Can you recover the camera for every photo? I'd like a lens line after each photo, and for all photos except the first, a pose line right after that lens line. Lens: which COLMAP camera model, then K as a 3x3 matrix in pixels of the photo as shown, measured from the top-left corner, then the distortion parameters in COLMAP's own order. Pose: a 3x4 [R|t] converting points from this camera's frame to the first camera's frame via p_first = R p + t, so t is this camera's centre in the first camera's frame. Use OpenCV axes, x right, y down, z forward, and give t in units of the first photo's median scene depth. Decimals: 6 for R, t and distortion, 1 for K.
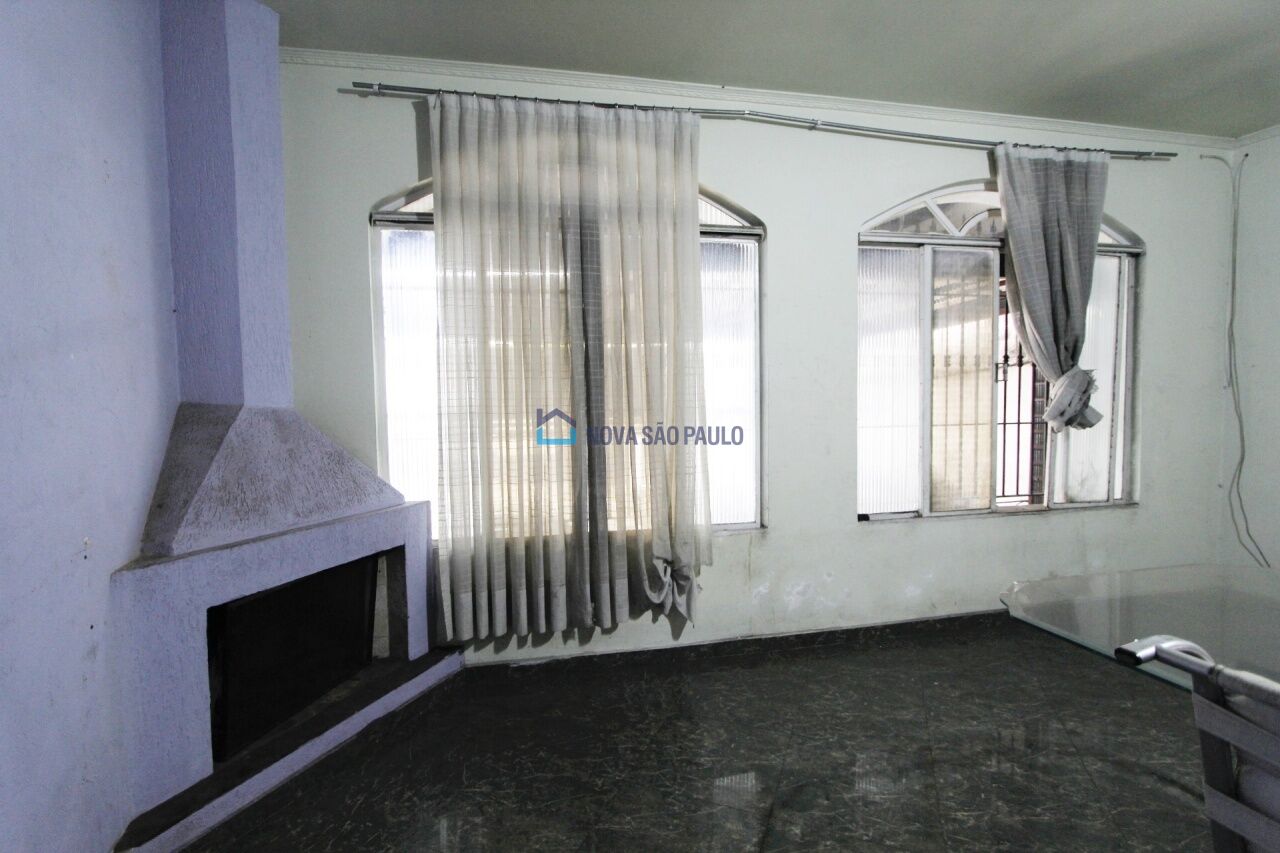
lens RADIAL K [[593.4, 0, 638.1], [0, 593.4, 431.5], [0, 0, 1]] dist [-0.019561, 0.003265]
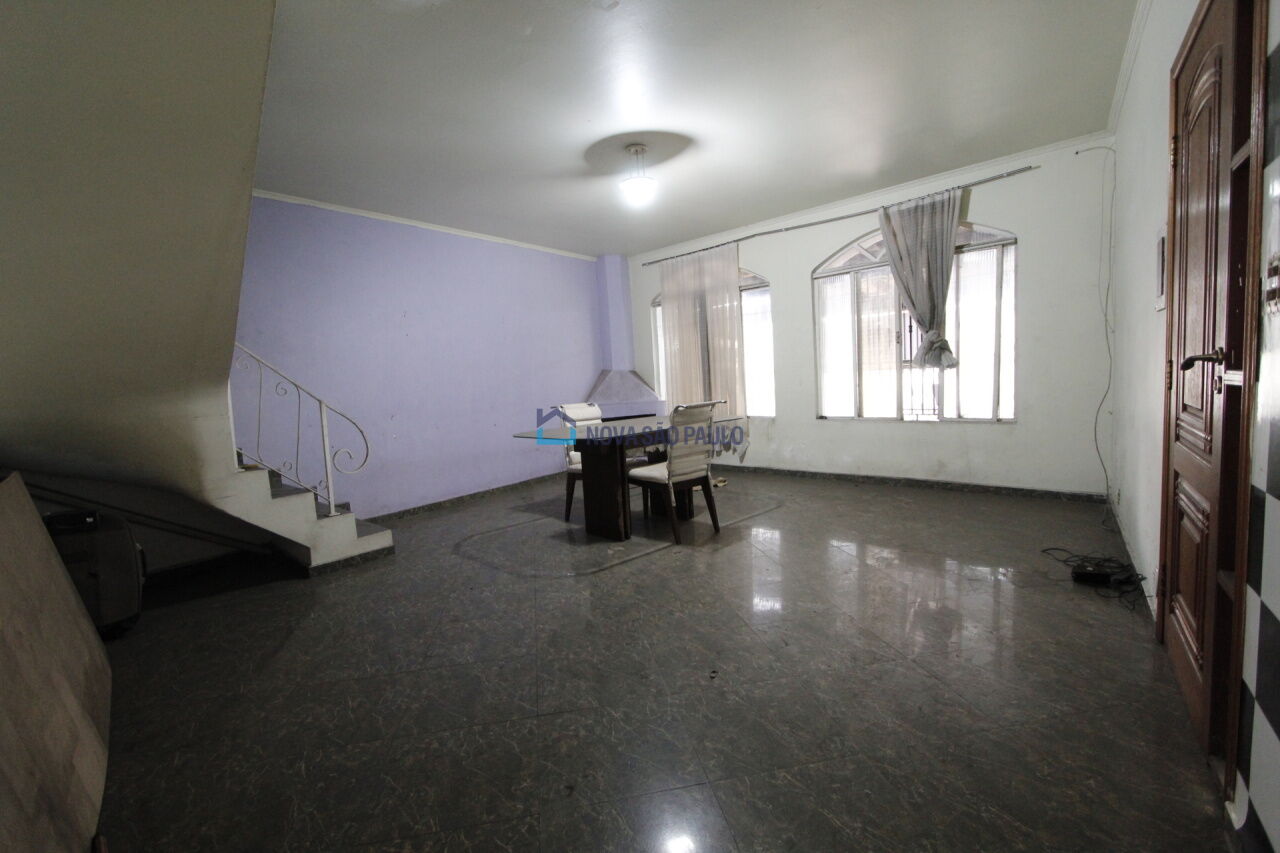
lens RADIAL K [[593.4, 0, 638.1], [0, 593.4, 431.5], [0, 0, 1]] dist [-0.019561, 0.003265]
pose [[0.539036, 0.064420, -0.839816, 1.823836], [0.004832, 0.996818, 0.079565, 0.032901], [0.842269, -0.046947, 0.537009, -0.615436]]
